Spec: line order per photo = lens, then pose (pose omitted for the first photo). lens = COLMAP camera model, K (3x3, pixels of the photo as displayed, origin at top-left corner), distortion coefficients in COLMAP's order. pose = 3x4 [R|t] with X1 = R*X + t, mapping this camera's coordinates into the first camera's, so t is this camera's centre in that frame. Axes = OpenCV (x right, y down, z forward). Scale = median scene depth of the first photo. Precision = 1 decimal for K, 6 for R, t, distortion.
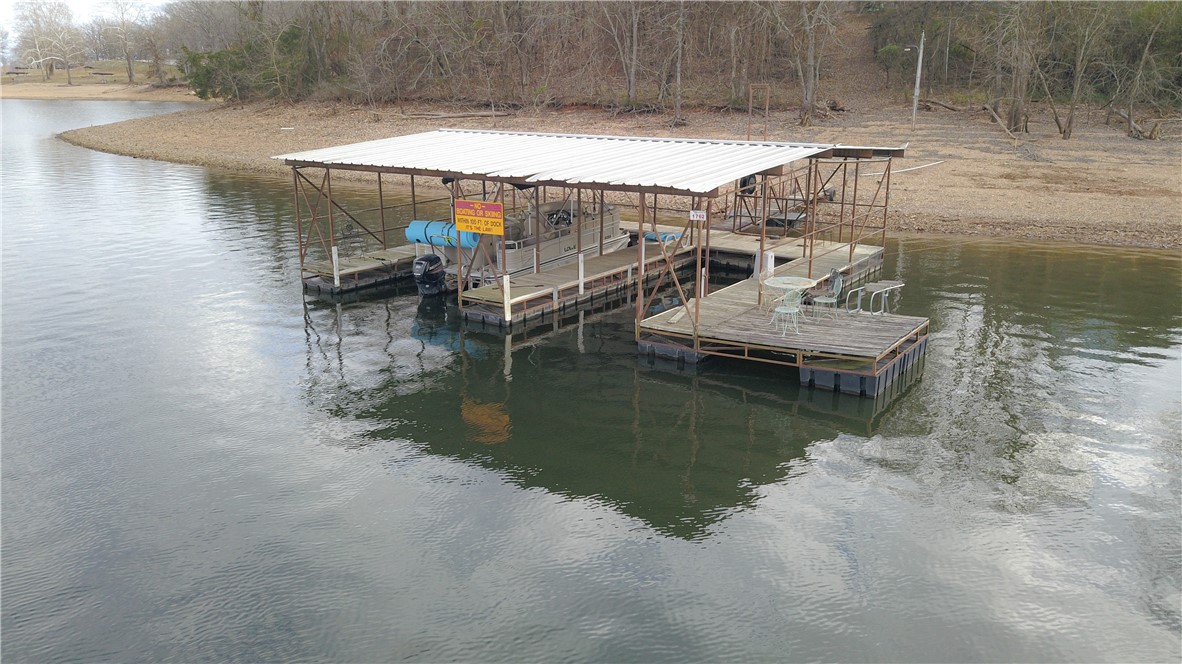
lens RADIAL K [[876.3, 0, 594.1], [0, 876.3, 330.7], [0, 0, 1]] dist [0.004120, -0.003844]
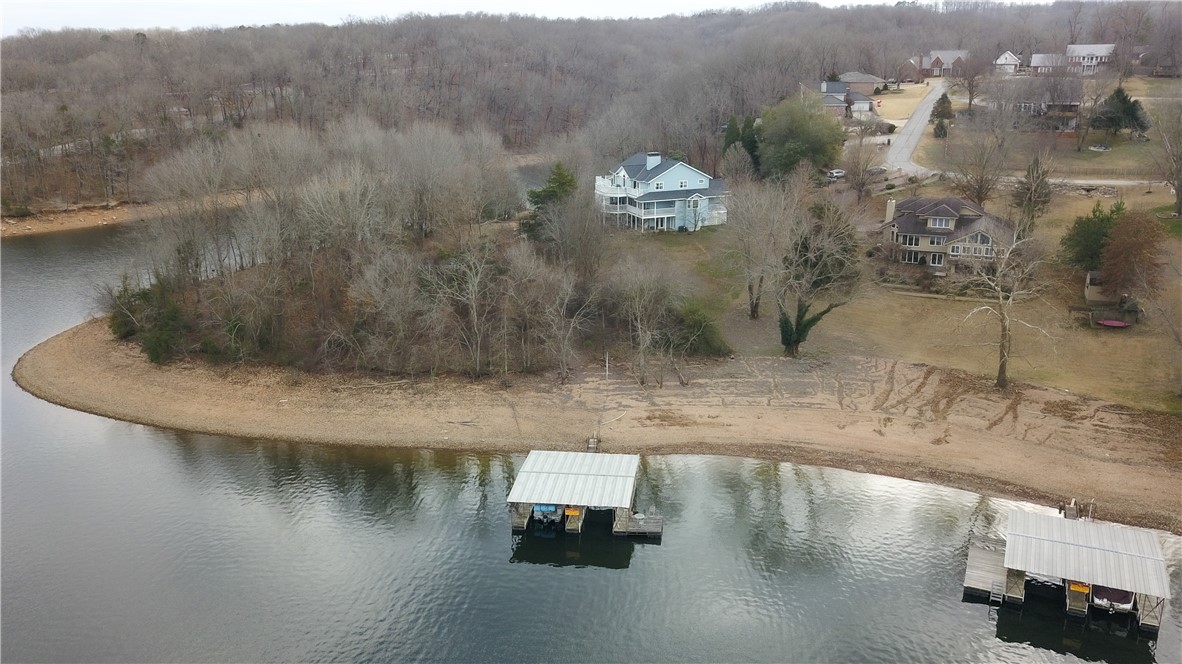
lens RADIAL K [[876.3, 0, 594.1], [0, 876.3, 330.7], [0, 0, 1]] dist [0.004120, -0.003844]
pose [[0.894798, -0.129500, 0.427279, -0.894191], [0.133530, 0.990829, 0.020666, -0.546655], [-0.426036, 0.038563, 0.903884, -1.560699]]
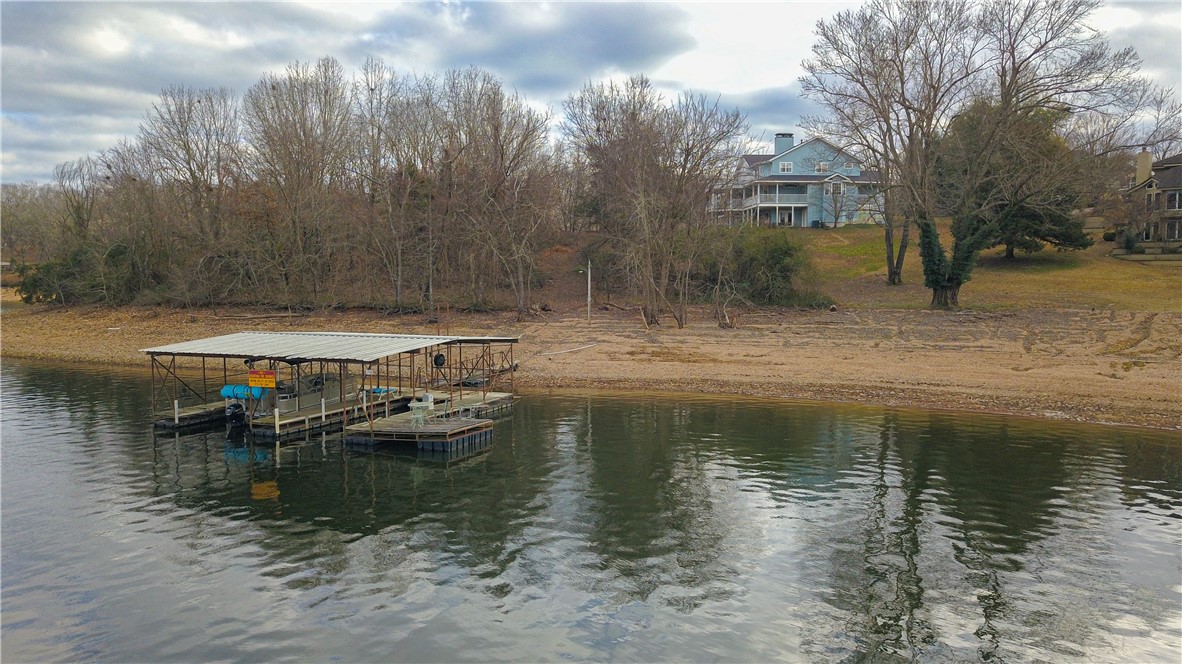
lens RADIAL K [[876.3, 0, 594.1], [0, 876.3, 330.7], [0, 0, 1]] dist [0.004120, -0.003844]
pose [[0.979332, -0.016775, 0.201562, 0.094384], [0.058740, 0.977192, -0.204074, 0.098164], [-0.193541, 0.211696, 0.957980, -0.483661]]
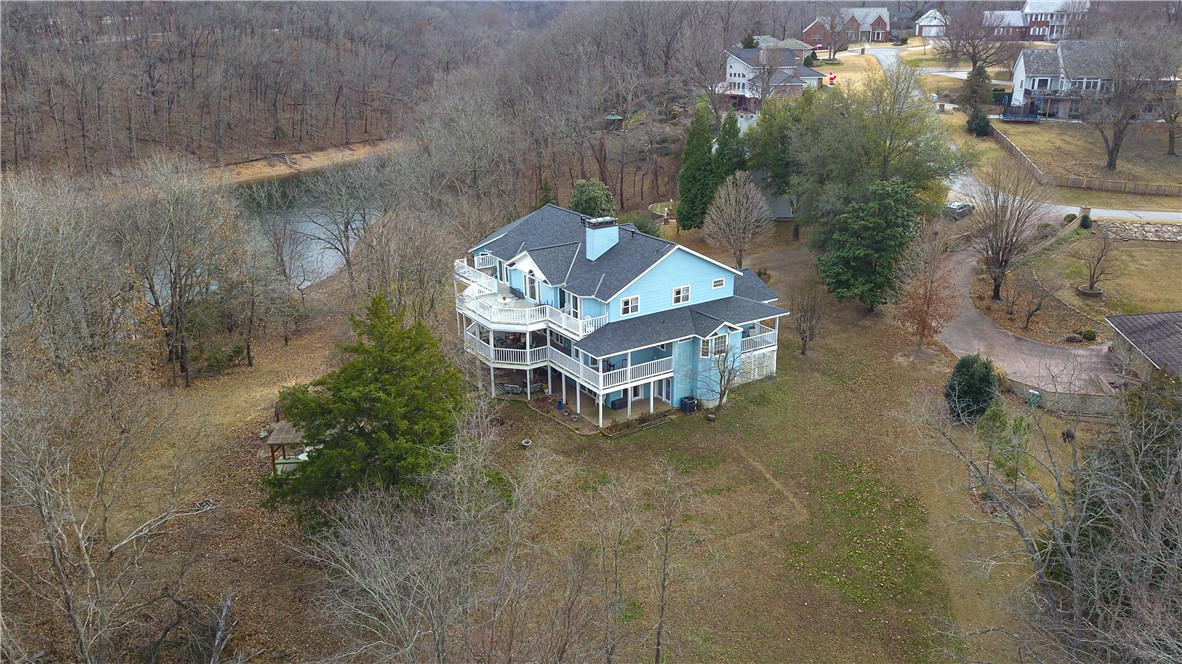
lens RADIAL K [[876.3, 0, 594.1], [0, 876.3, 330.7], [0, 0, 1]] dist [0.004120, -0.003844]
pose [[0.773279, -0.205684, 0.599779, 0.294570], [0.192674, 0.977418, 0.086779, -1.297942], [-0.604084, 0.048458, 0.795446, 1.016973]]
